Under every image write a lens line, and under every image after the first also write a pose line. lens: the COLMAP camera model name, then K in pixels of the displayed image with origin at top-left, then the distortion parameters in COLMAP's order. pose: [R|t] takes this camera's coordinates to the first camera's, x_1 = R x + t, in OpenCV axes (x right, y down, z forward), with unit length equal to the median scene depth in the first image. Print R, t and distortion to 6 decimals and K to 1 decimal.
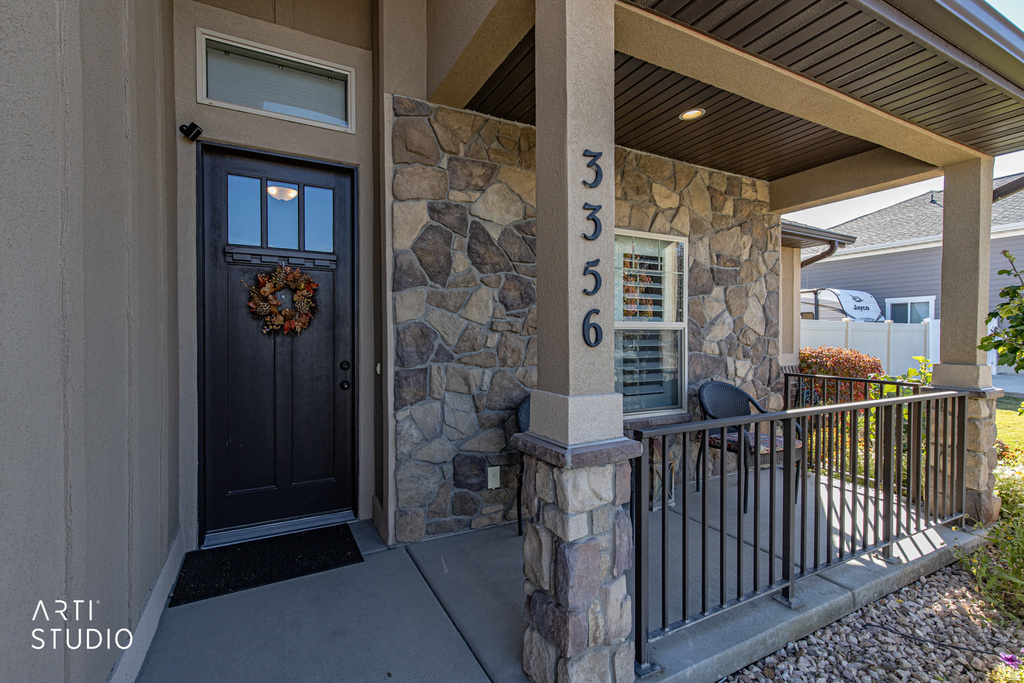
lens RADIAL K [[463.7, 0, 512.0], [0, 463.7, 341.5], [0, 0, 1]] dist [0.004387, 0.000407]
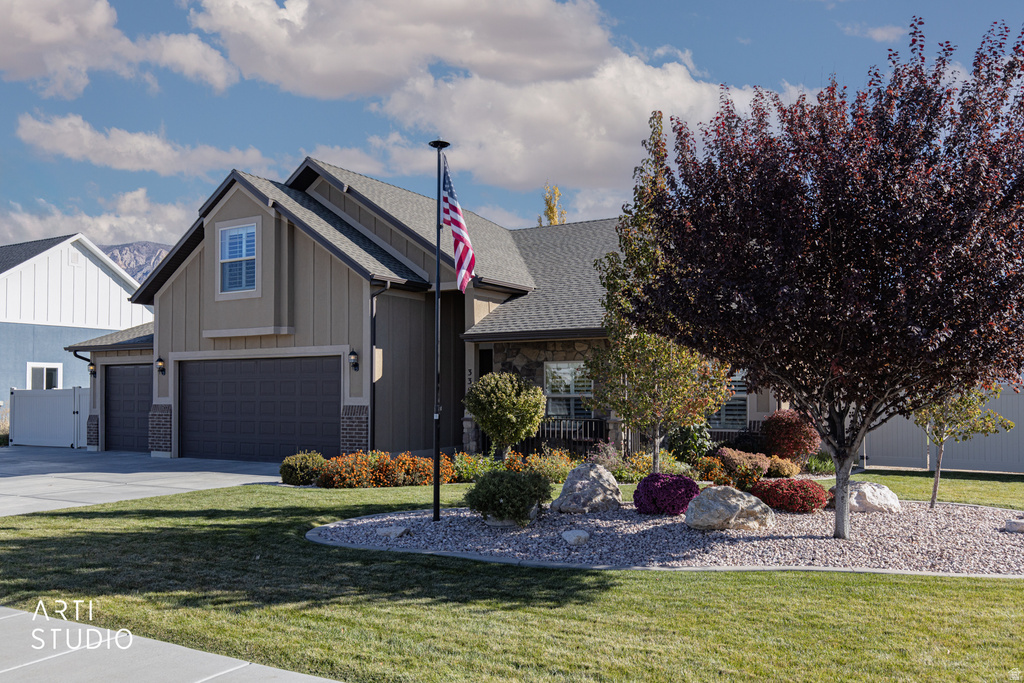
lens RADIAL K [[815.7, 0, 512.0], [0, 815.7, 341.5], [0, 0, 1]] dist [-0.001704, -0.001475]
pose [[0.525649, -0.052529, -0.849078, 4.941282], [-0.007643, 0.997760, -0.066459, -0.035845], [0.850667, 0.041423, 0.524070, -2.143685]]
